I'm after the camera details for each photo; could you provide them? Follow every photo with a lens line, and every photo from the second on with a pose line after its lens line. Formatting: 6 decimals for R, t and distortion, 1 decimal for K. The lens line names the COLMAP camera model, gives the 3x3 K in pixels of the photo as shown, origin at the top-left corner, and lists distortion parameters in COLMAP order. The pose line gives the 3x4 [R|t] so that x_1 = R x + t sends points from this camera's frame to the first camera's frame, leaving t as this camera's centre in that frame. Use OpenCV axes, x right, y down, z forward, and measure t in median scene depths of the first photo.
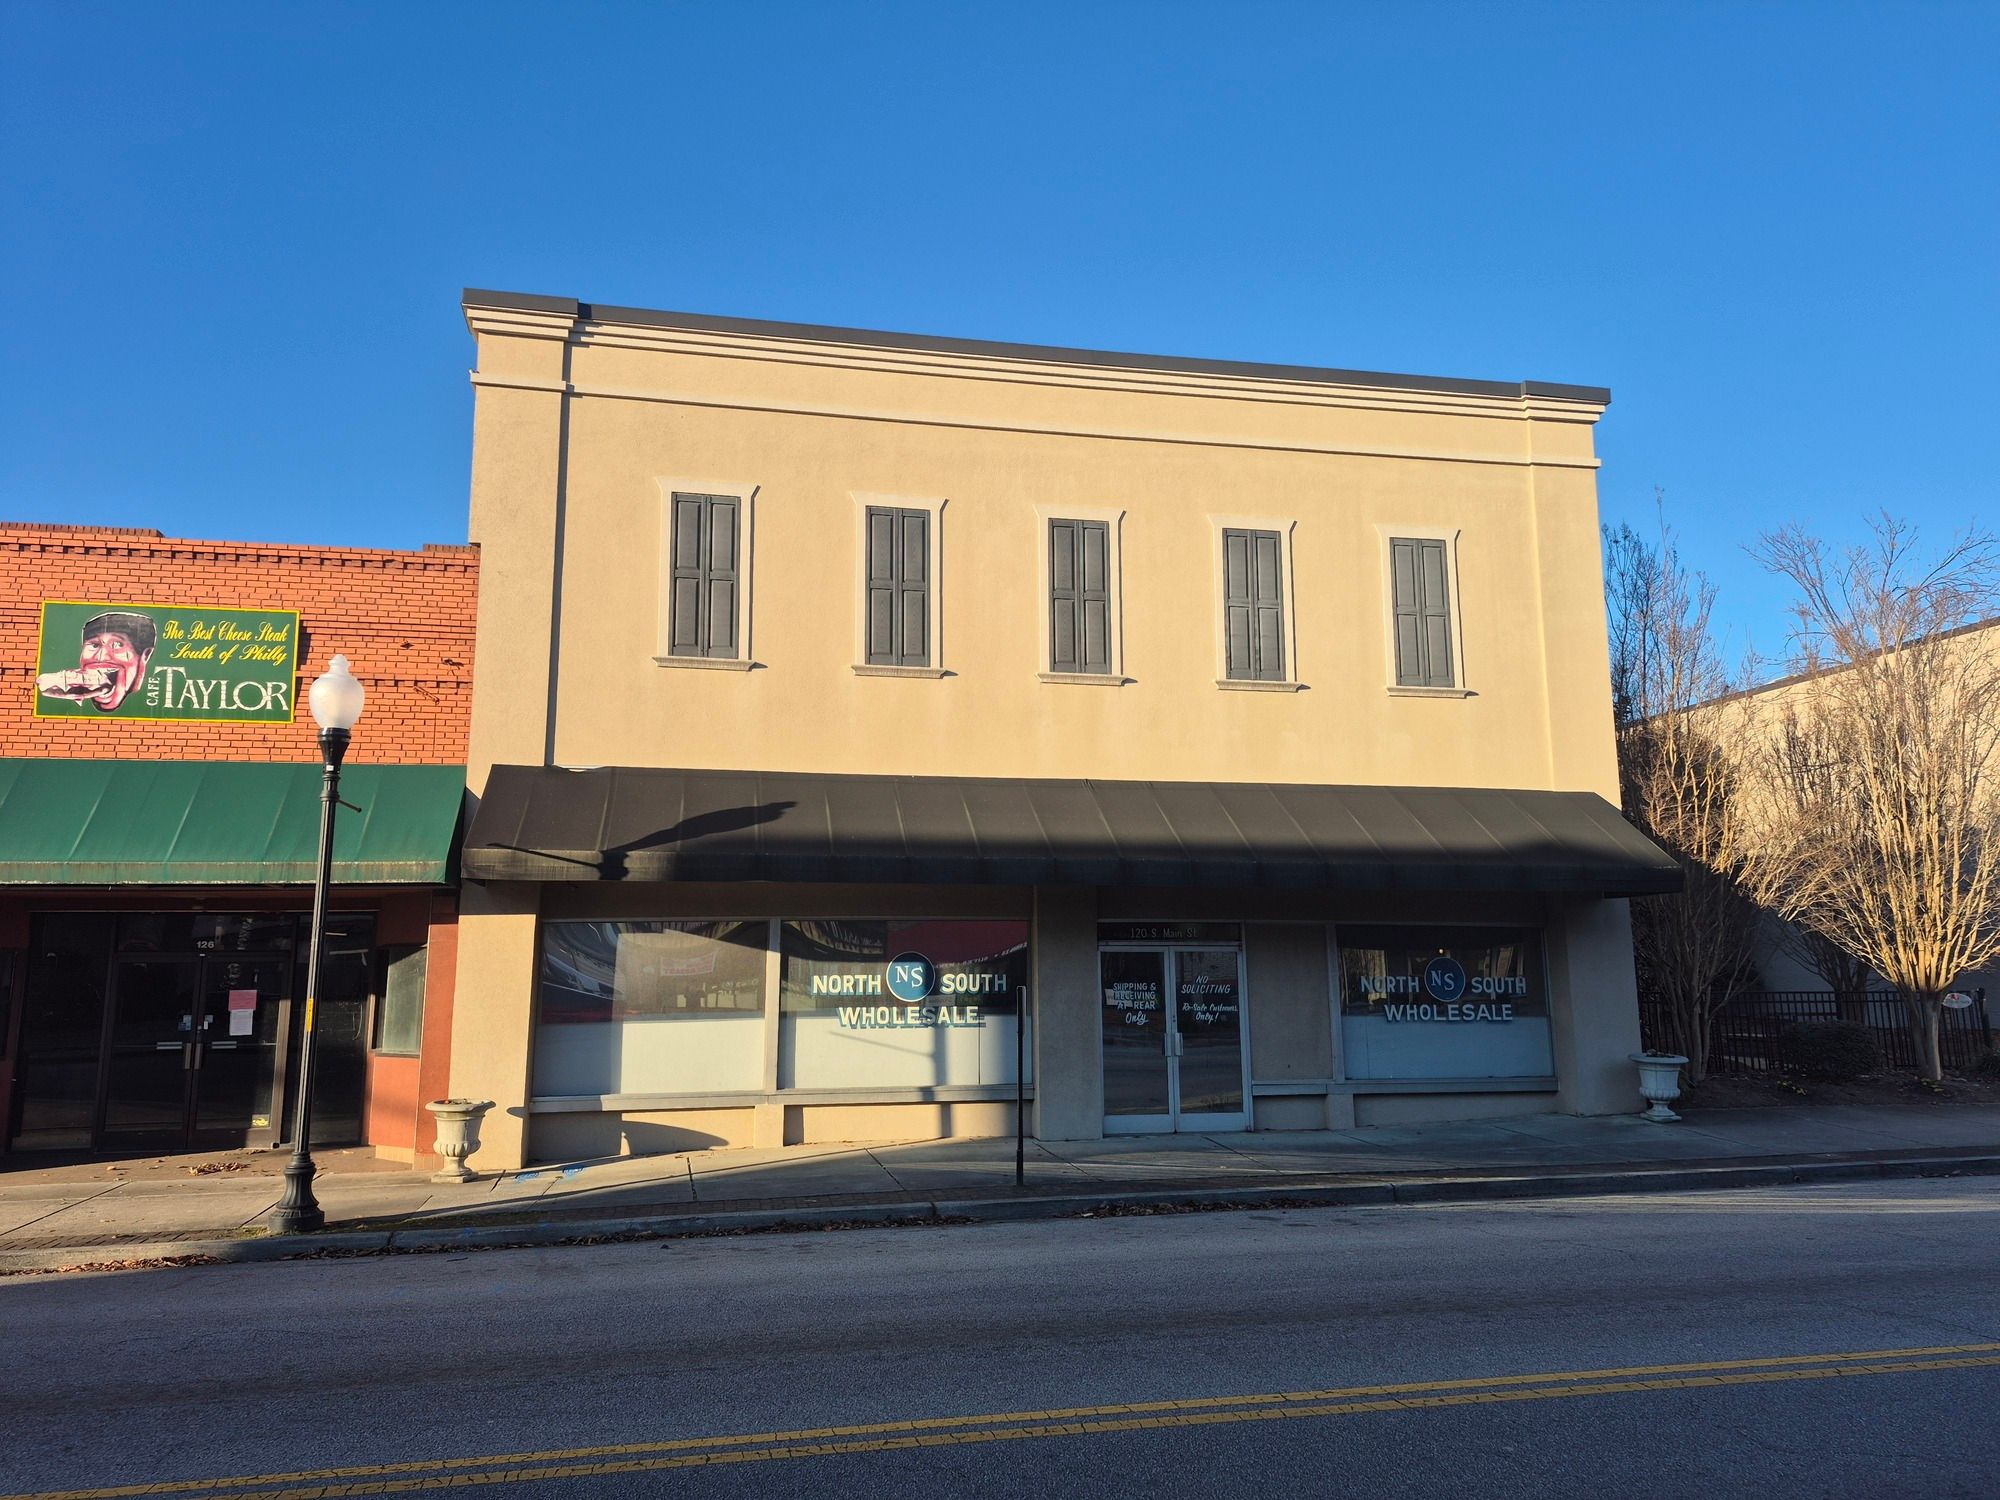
lens RADIAL K [[1336.7, 0, 1000.0], [0, 1336.7, 750.0], [0, 0, 1]] dist [0.080717, -0.000550]
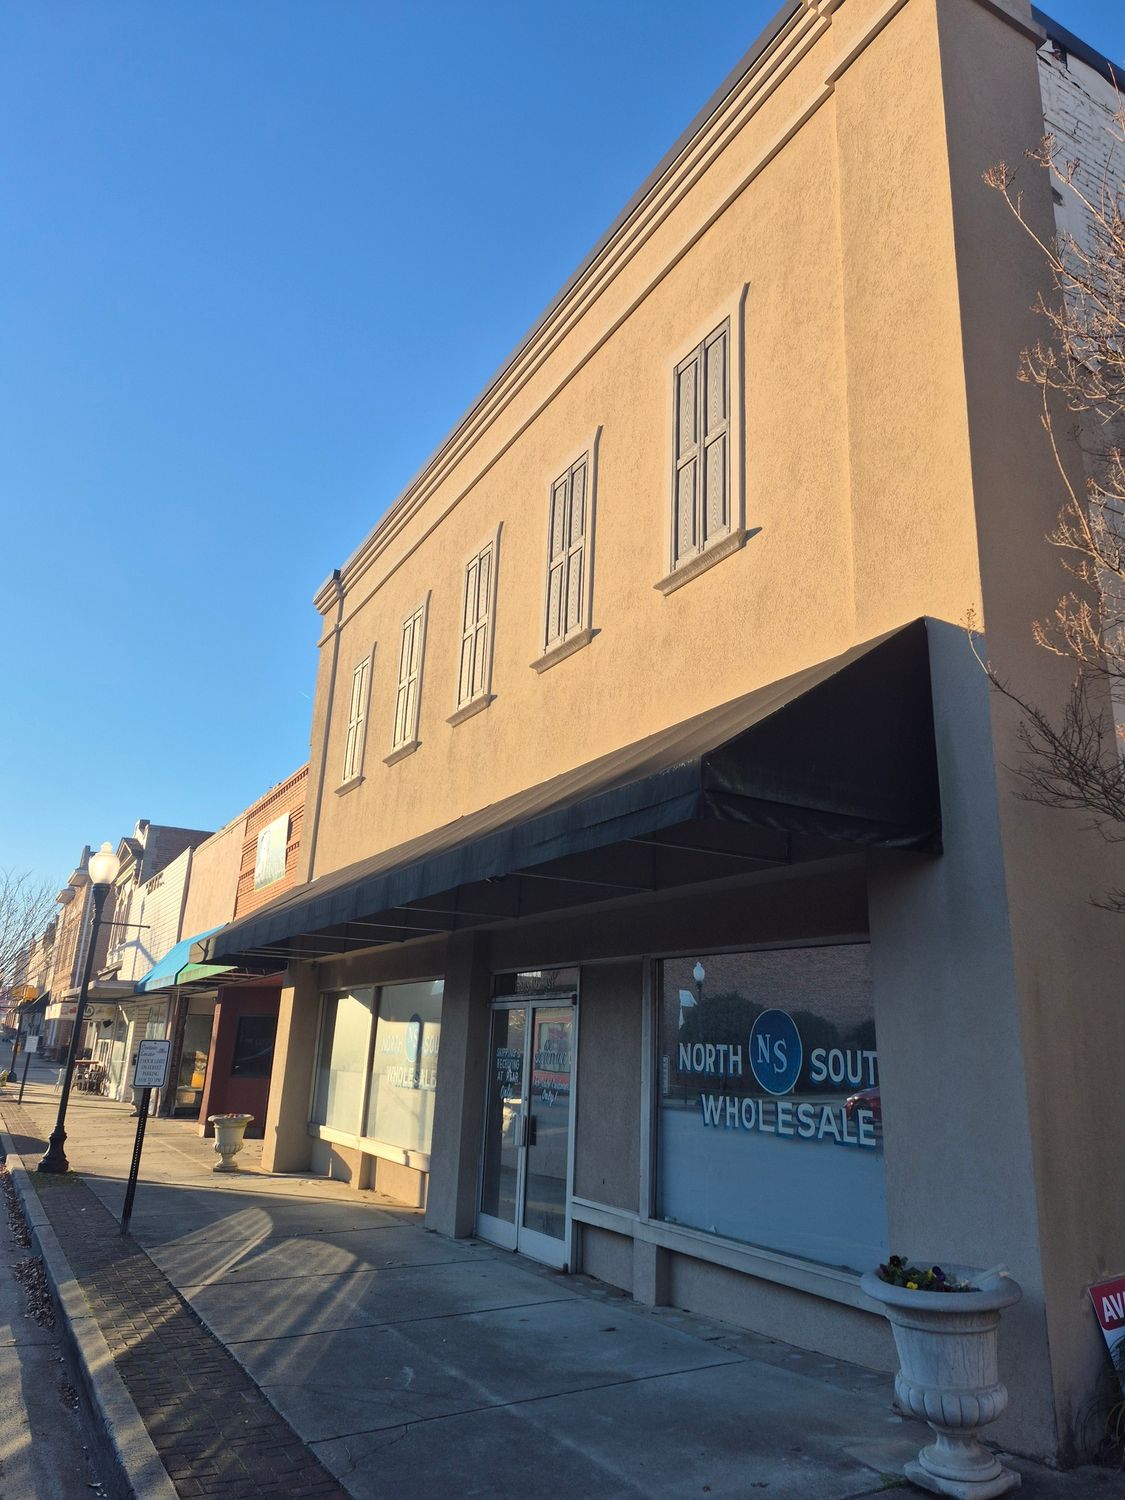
lens RADIAL K [[1002.5, 0, 562.5], [0, 1002.5, 750.0], [0, 0, 1]] dist [0.080717, -0.000550]
pose [[0.322544, -0.255435, -0.911438, 0.700864], [0.108739, 0.966525, -0.232392, 0.138284], [0.940288, -0.024152, 0.339522, 0.787666]]
